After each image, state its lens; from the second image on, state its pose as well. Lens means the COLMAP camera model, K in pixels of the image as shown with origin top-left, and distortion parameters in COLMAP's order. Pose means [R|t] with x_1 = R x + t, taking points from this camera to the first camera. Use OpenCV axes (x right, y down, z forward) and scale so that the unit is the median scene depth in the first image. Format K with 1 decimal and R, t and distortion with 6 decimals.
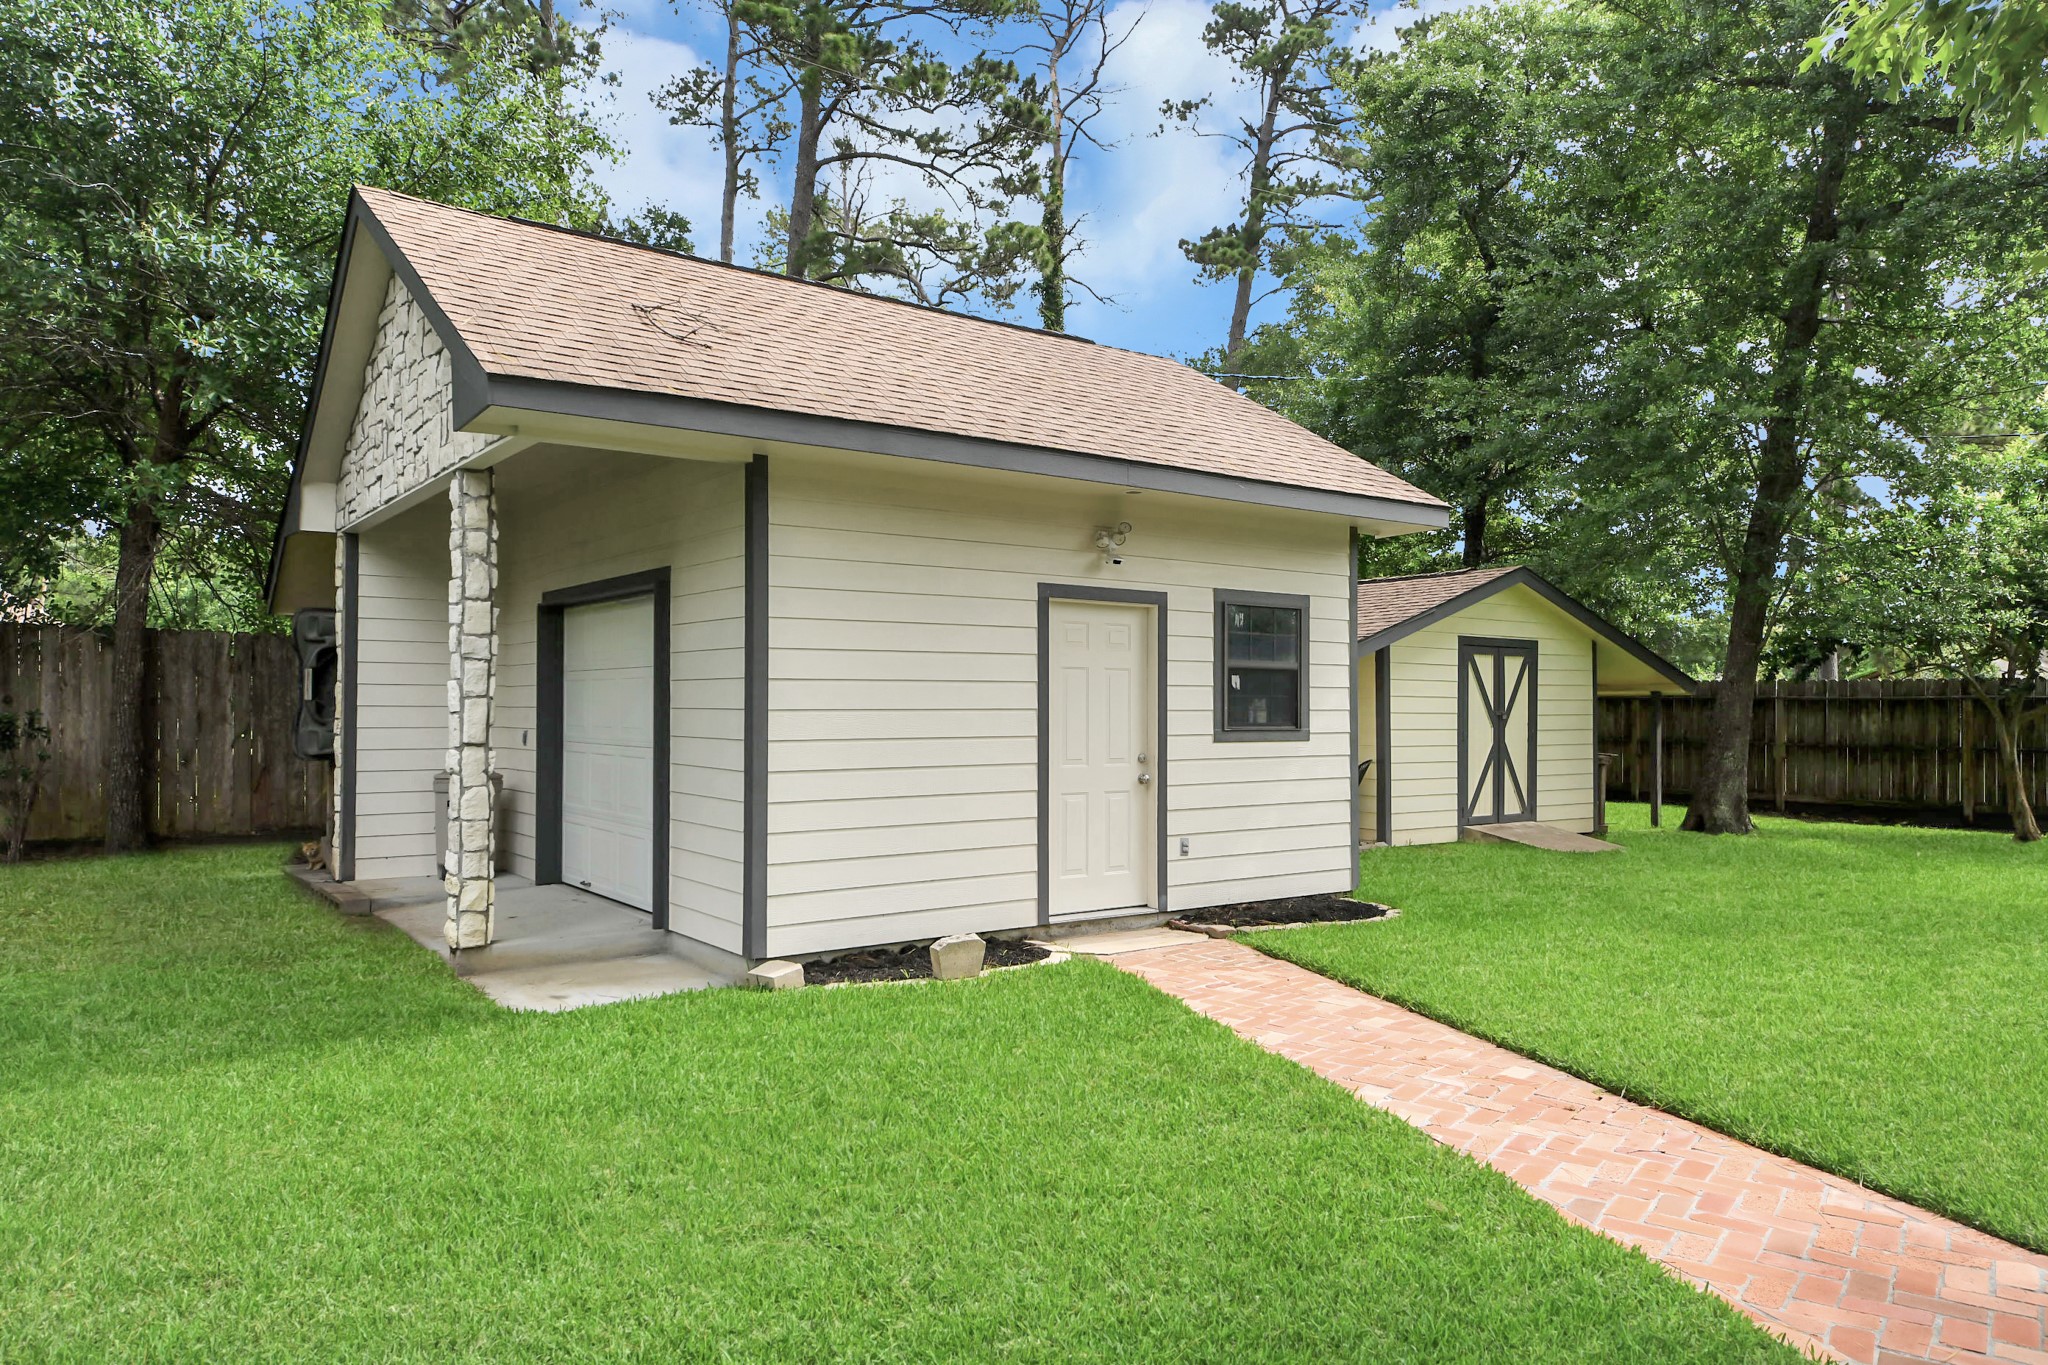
lens RADIAL K [[1364.3, 0, 1025.1], [0, 1364.3, 664.0], [0, 0, 1]] dist [0.007752, 0.000195]
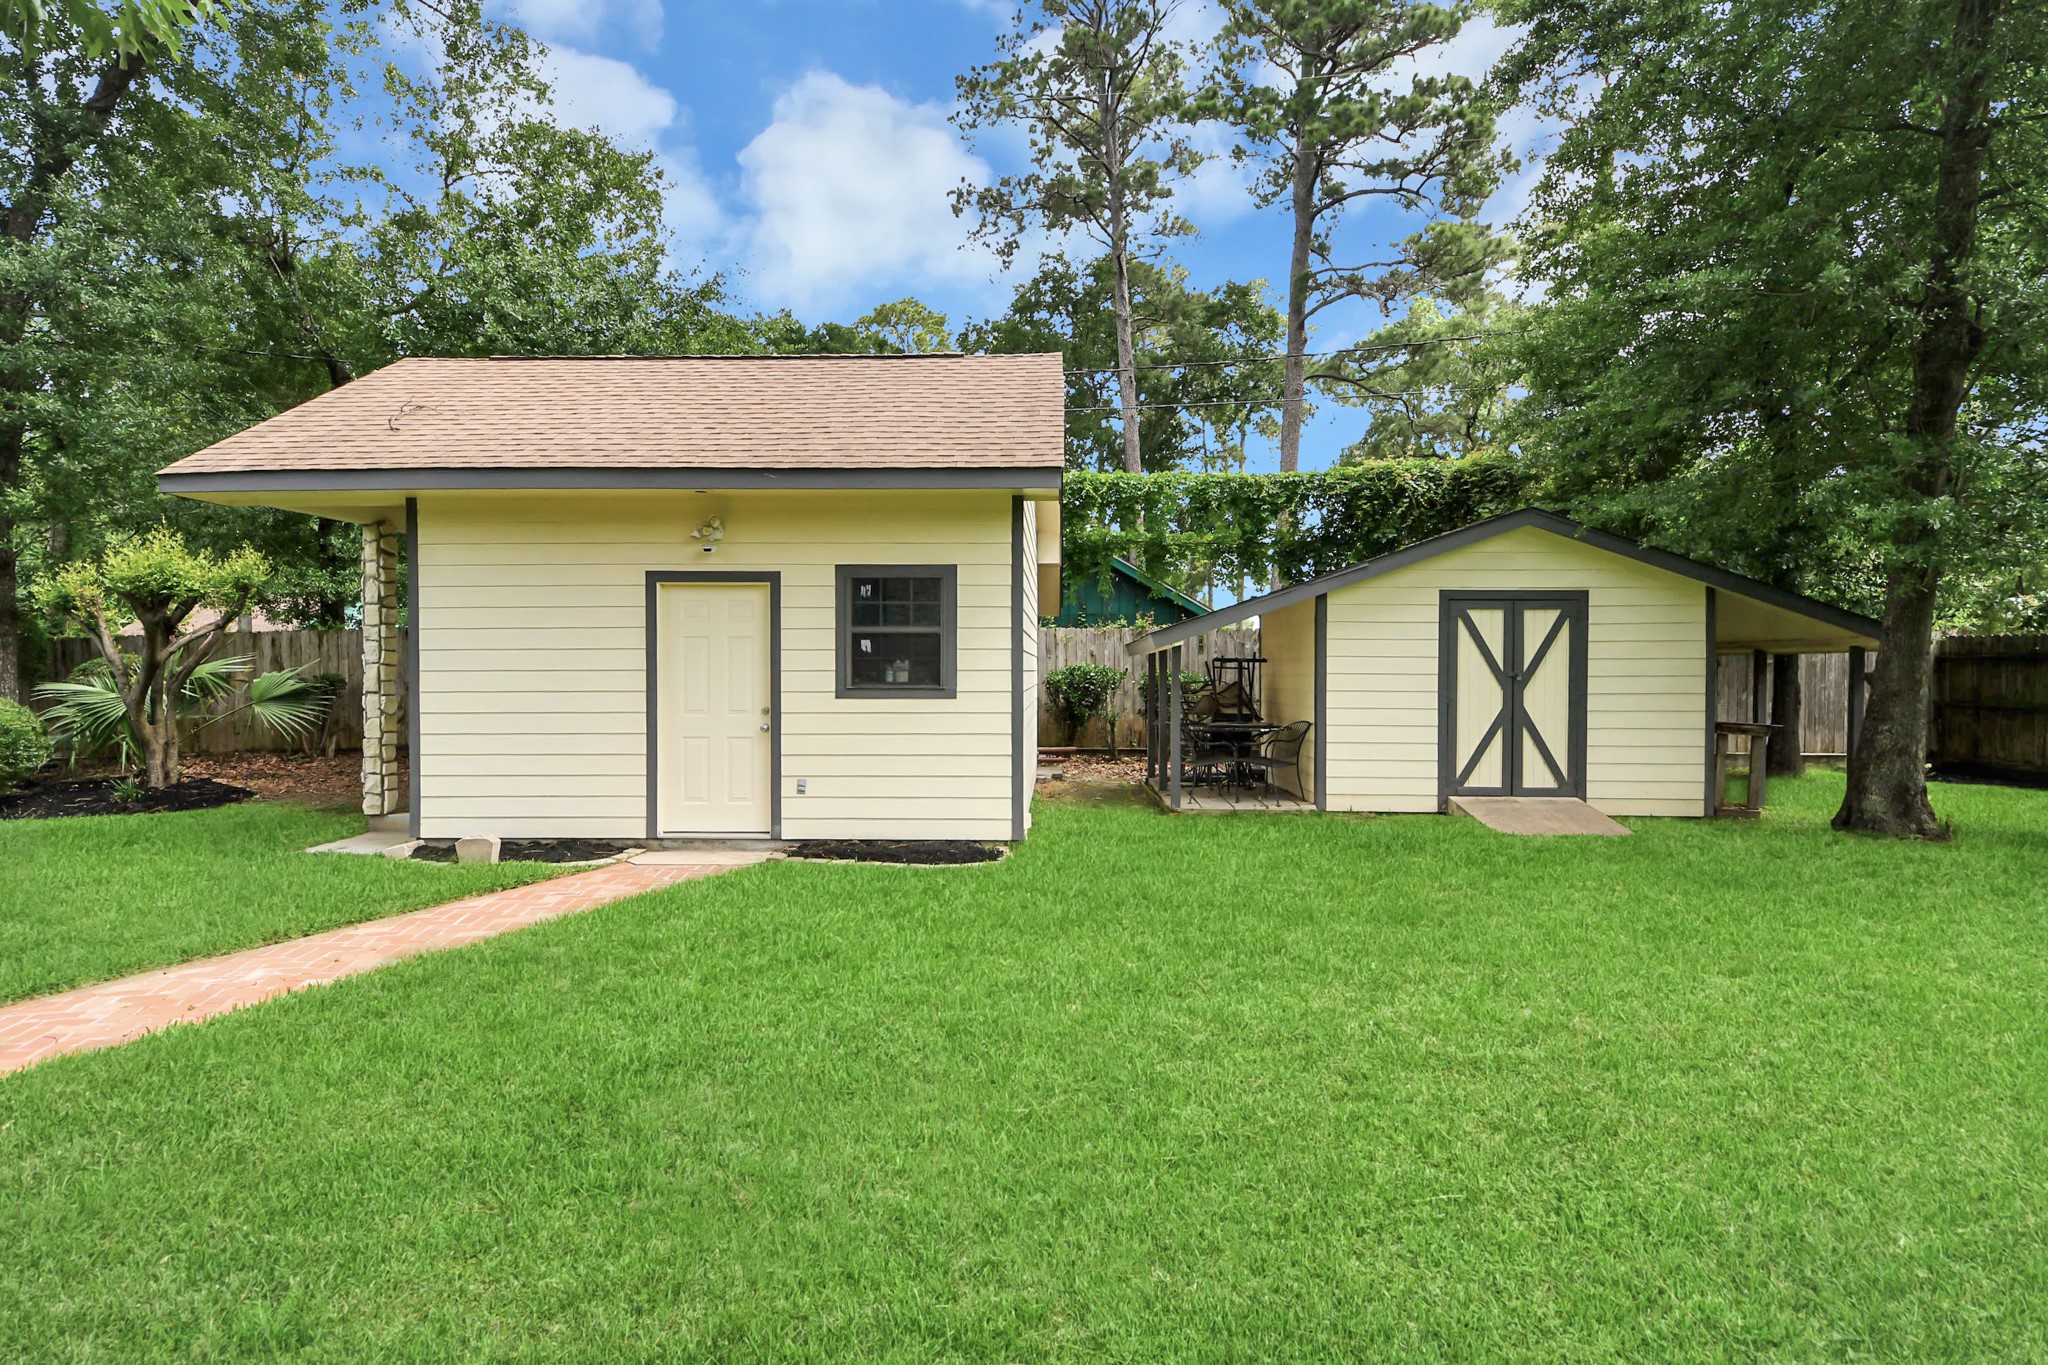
lens RADIAL K [[1040.0, 0, 1006.9], [0, 1040.0, 680.8], [0, 0, 1]] dist [0.017821, -0.000736]
pose [[0.782502, 0.003166, -0.622641, 0.759719], [0.021967, 0.999224, 0.032687, 0.016145], [0.622261, -0.039255, 0.781825, 0.382375]]
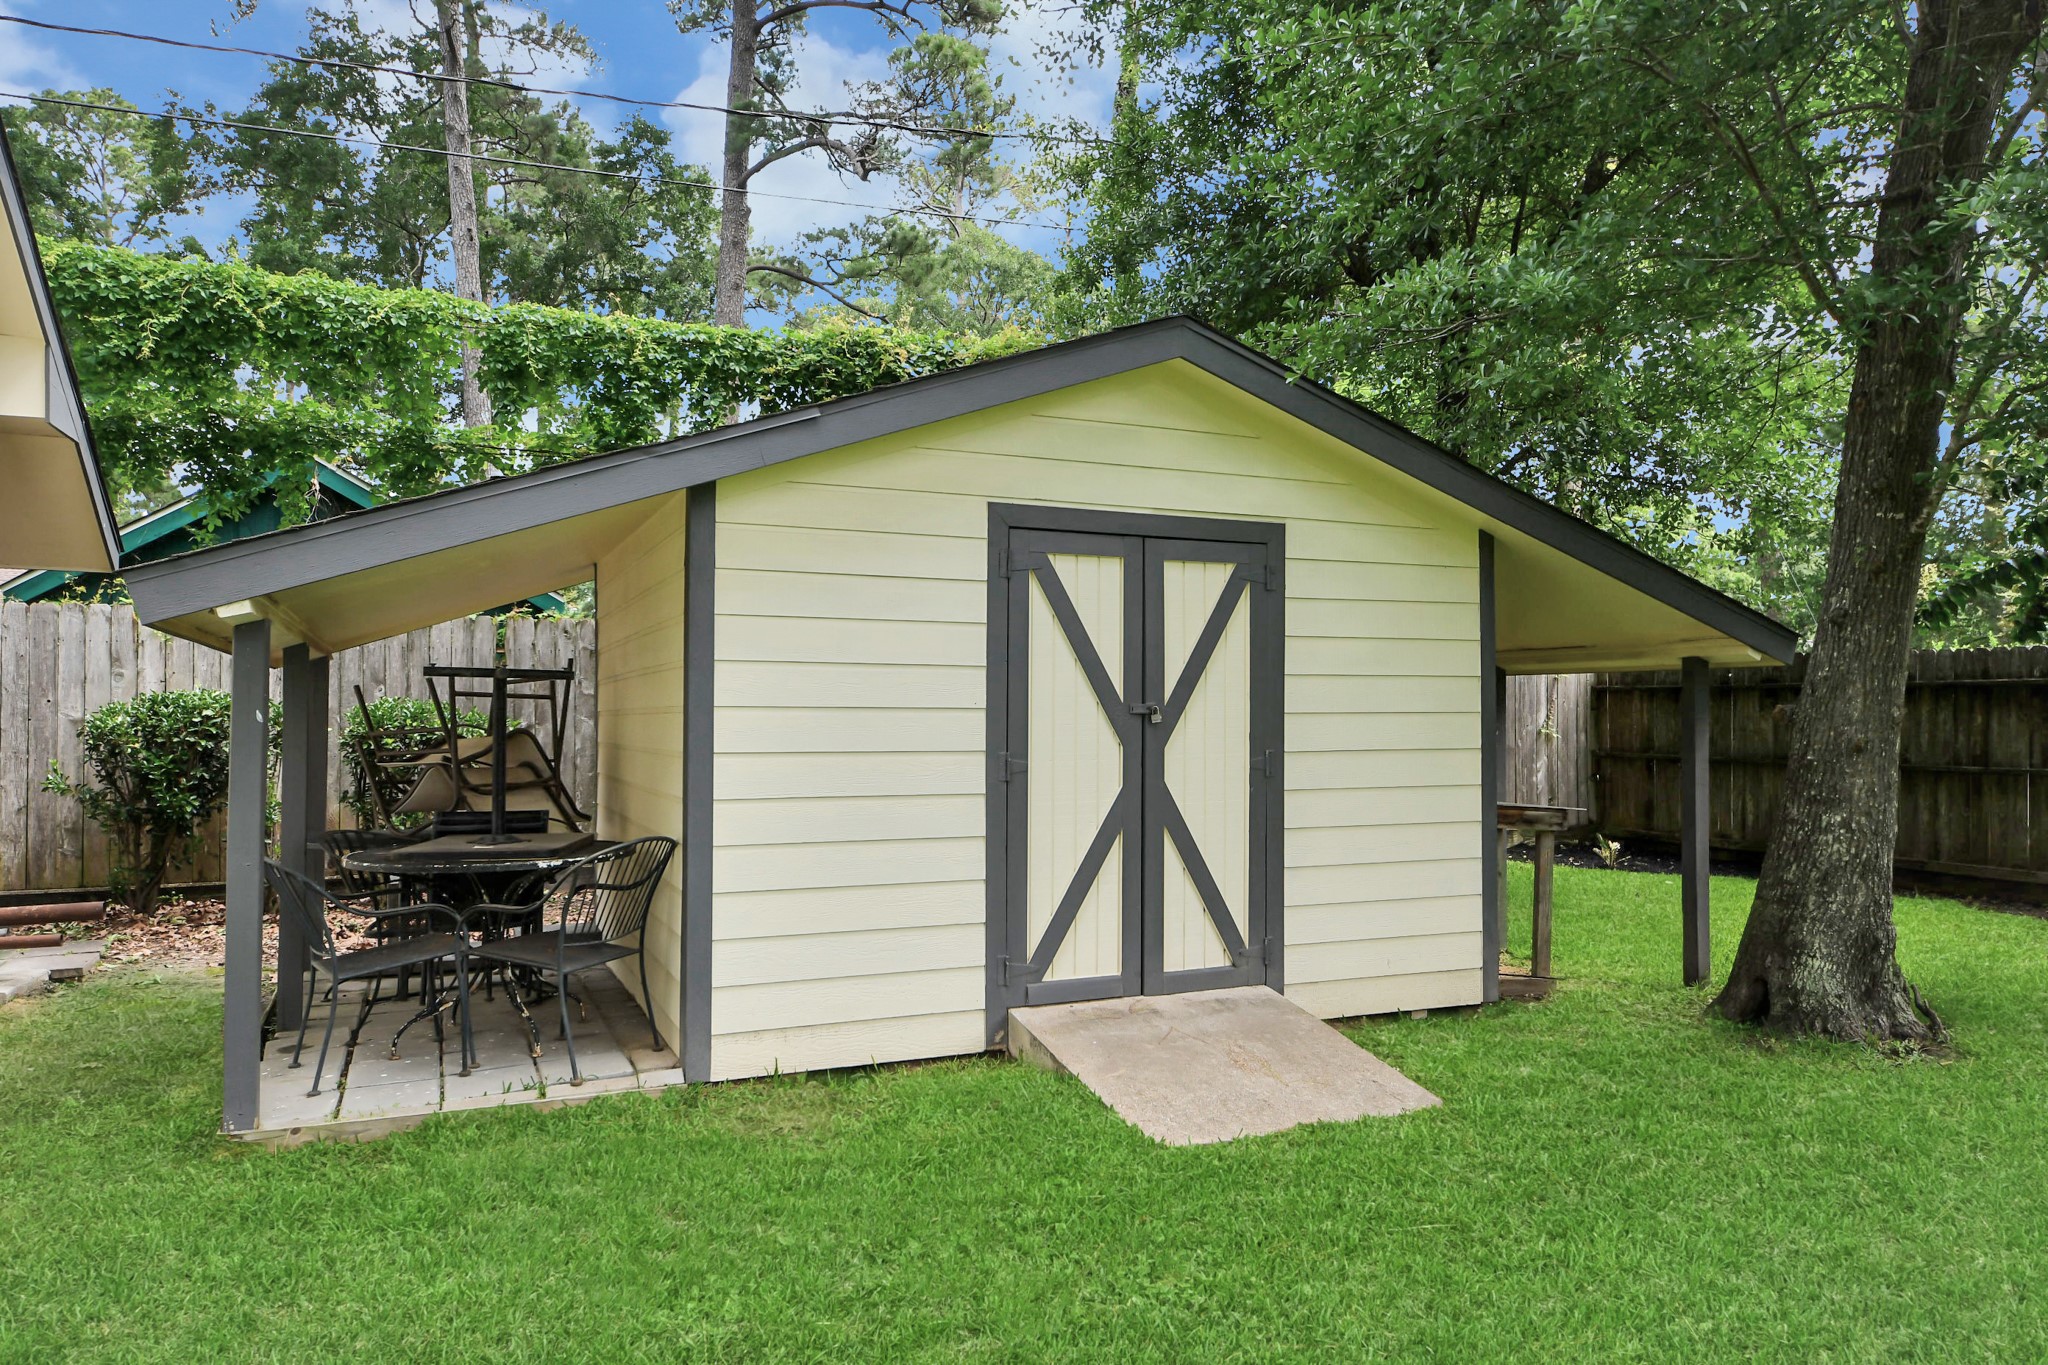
lens RADIAL K [[1364.3, 0, 1014.7], [0, 1364.3, 670.0], [0, 0, 1]] dist [0.007752, 0.000195]
pose [[0.977334, -0.010056, -0.211466, 0.581179], [0.010063, 0.999949, -0.001039, 0.037447], [0.211466, -0.001112, 0.977385, 0.912684]]
